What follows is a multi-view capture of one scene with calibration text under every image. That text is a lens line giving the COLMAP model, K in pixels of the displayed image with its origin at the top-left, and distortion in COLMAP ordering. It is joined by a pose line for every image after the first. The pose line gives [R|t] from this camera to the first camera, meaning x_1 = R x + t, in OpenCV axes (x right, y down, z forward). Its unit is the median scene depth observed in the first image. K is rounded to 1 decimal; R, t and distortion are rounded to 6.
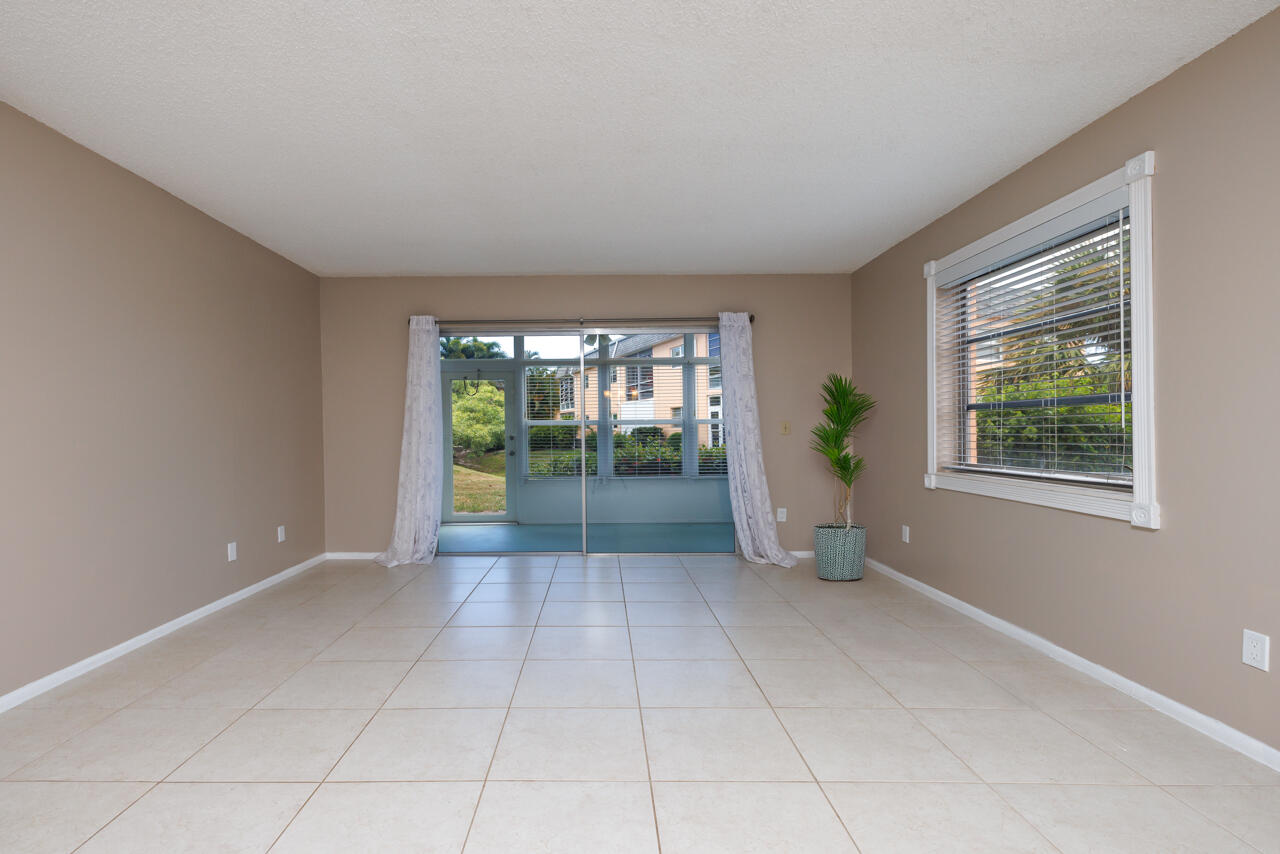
lens RADIAL K [[478.3, 0, 640.0], [0, 478.3, 427.0], [0, 0, 1]] dist [-0.000668, -0.000102]
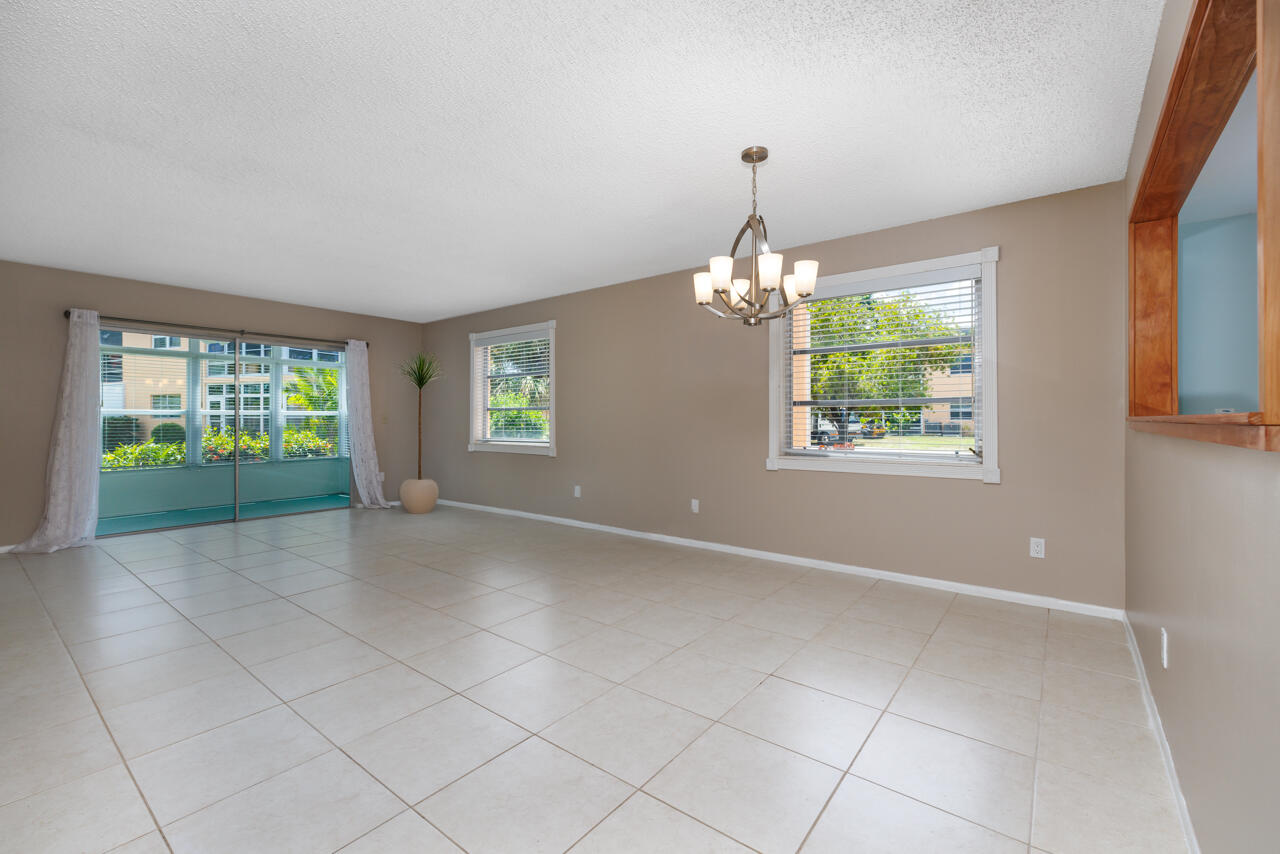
lens RADIAL K [[540.6, 0, 640.0], [0, 540.6, 427.0], [0, 0, 1]] dist [0.000837, 0.000163]
pose [[0.527879, -0.004797, 0.849306, -0.816619], [-0.005447, 0.999944, 0.009034, 0.007824], [-0.849302, -0.009395, 0.527823, -0.660837]]
